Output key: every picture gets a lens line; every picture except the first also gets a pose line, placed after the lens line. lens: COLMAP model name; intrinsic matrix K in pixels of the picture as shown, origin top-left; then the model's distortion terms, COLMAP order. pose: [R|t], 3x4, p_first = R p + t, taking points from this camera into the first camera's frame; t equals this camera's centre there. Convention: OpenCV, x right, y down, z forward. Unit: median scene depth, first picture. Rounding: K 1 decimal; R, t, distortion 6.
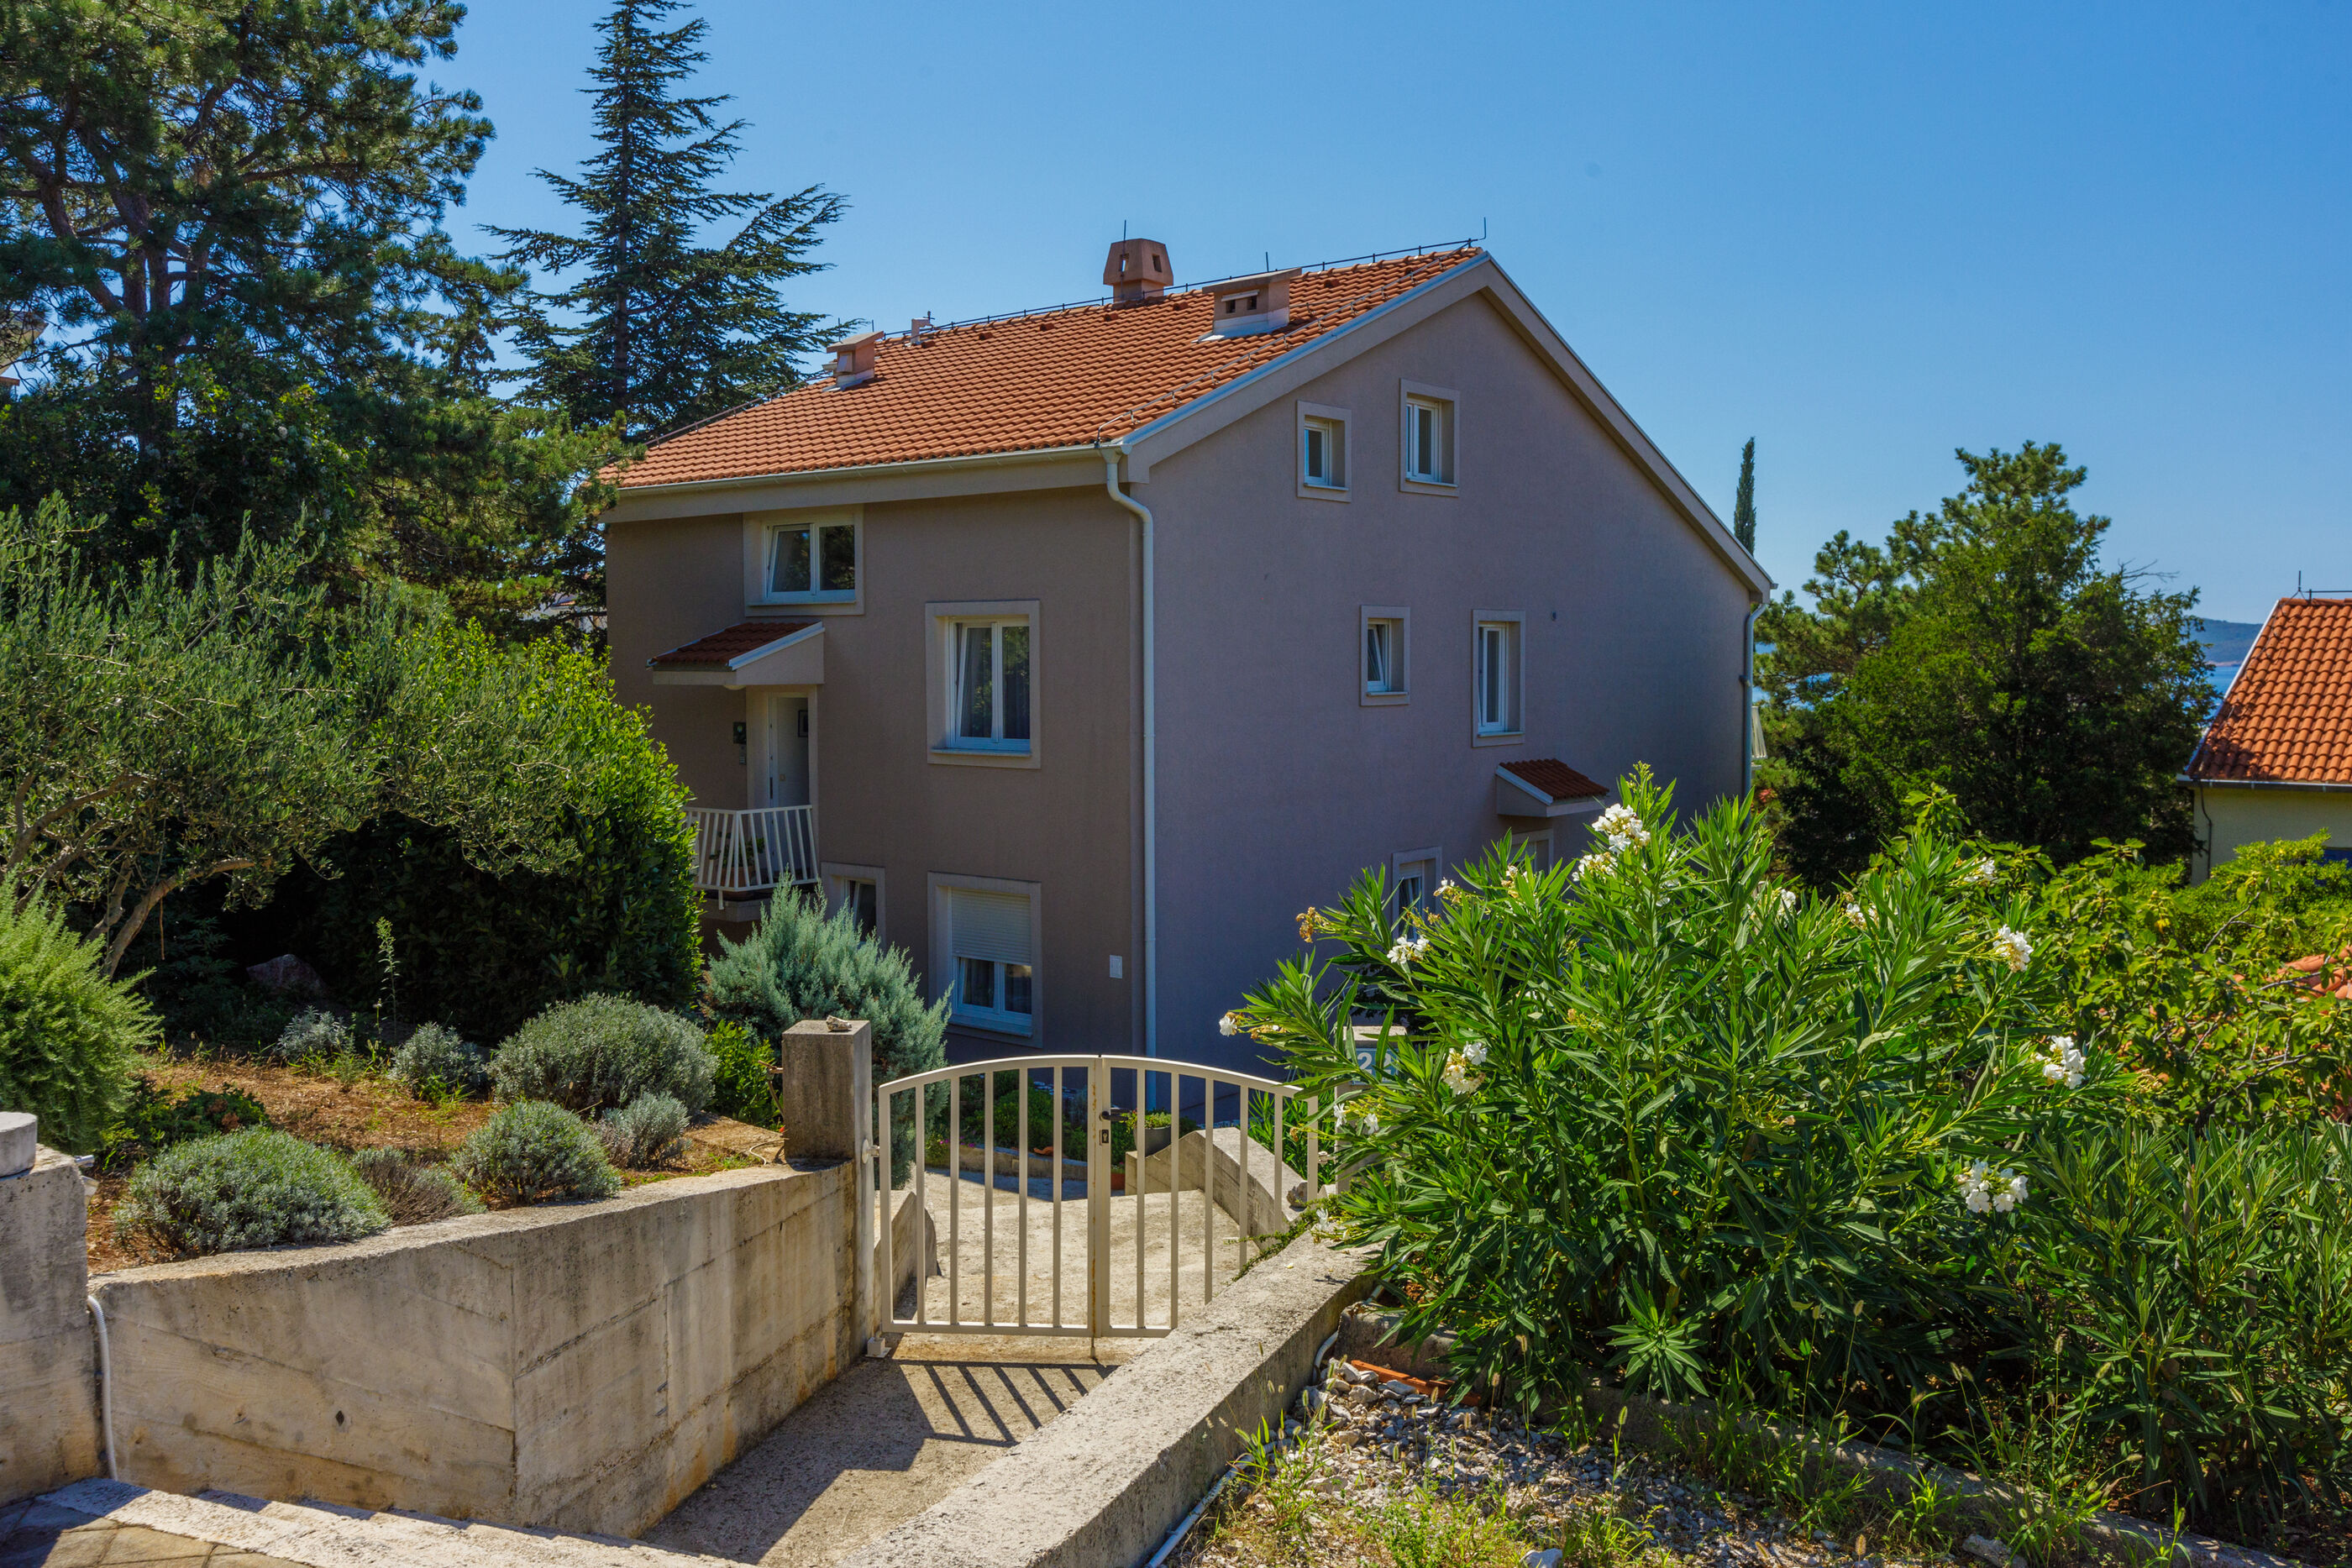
lens RADIAL K [[1923.1, 0, 1176.0], [0, 1923.1, 784.0], [0, 0, 1]] dist [-0.007519, 0.006544]
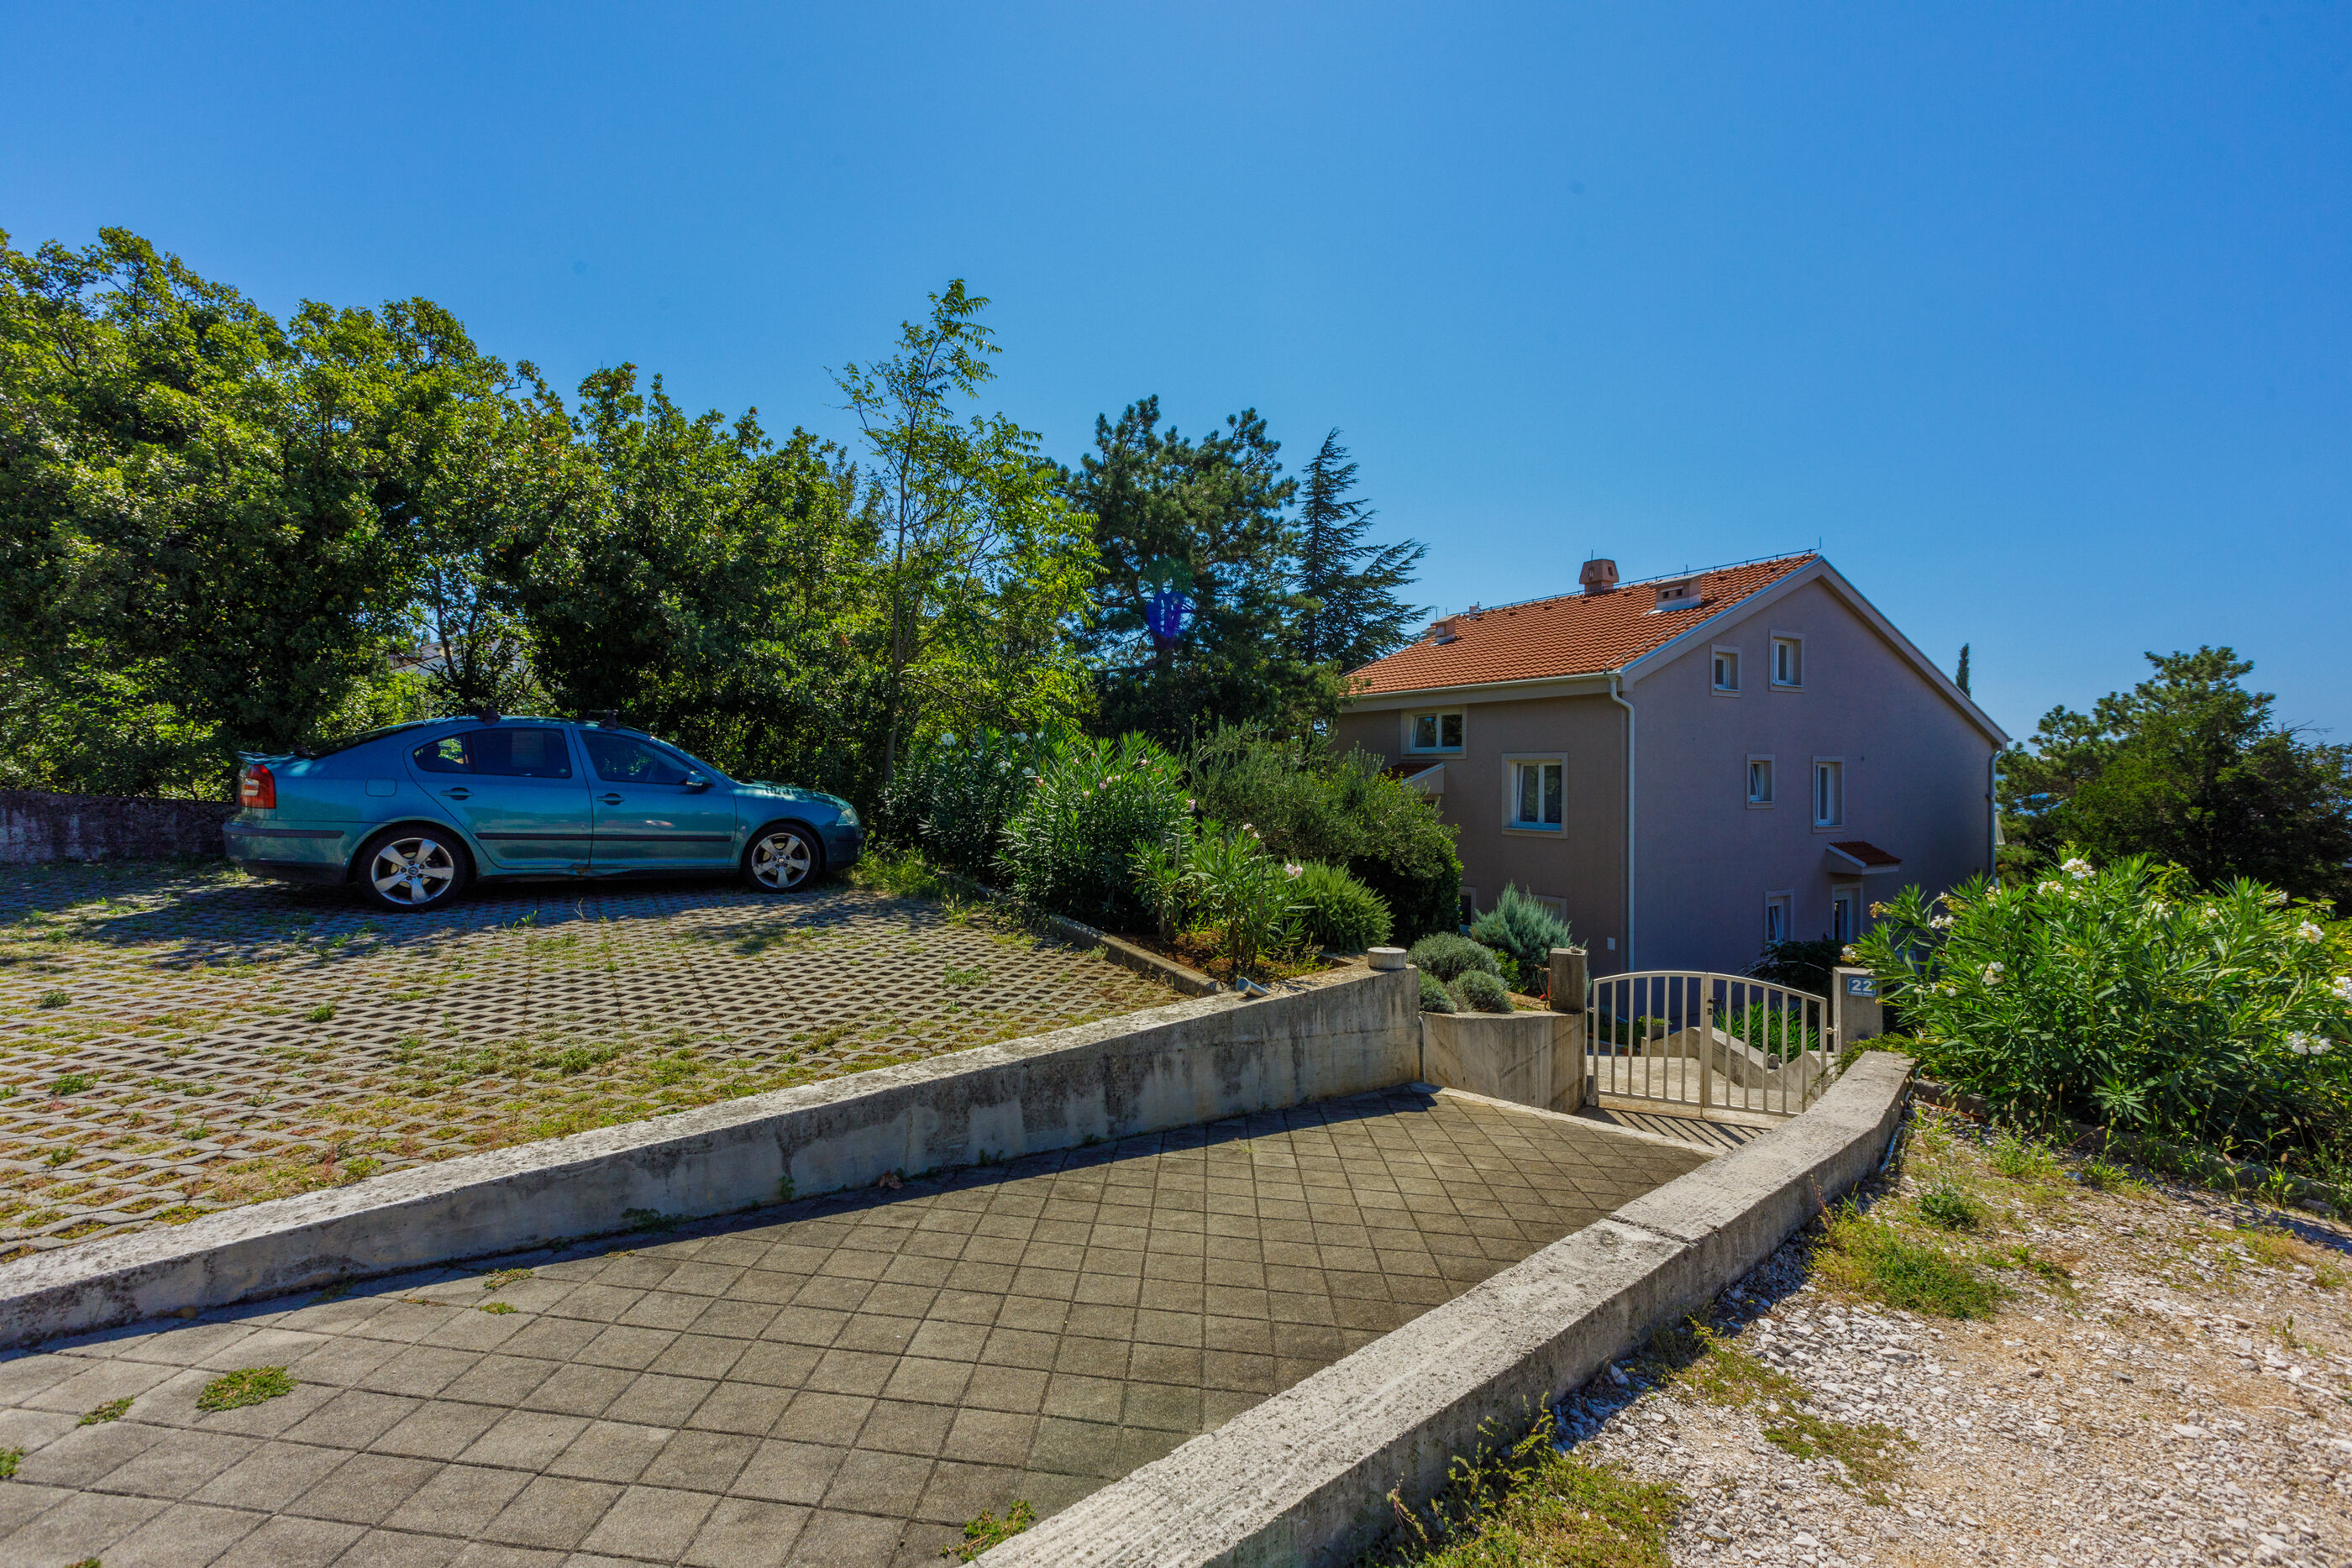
lens RADIAL K [[1040.4, 0, 1176.0], [0, 1040.4, 784.0], [0, 0, 1]] dist [0.003342, -0.001103]
pose [[0.939210, 0.008511, -0.343237, -0.056038], [-0.028667, 0.998146, -0.053692, 0.003156], [0.342144, 0.060267, 0.937713, -0.083214]]
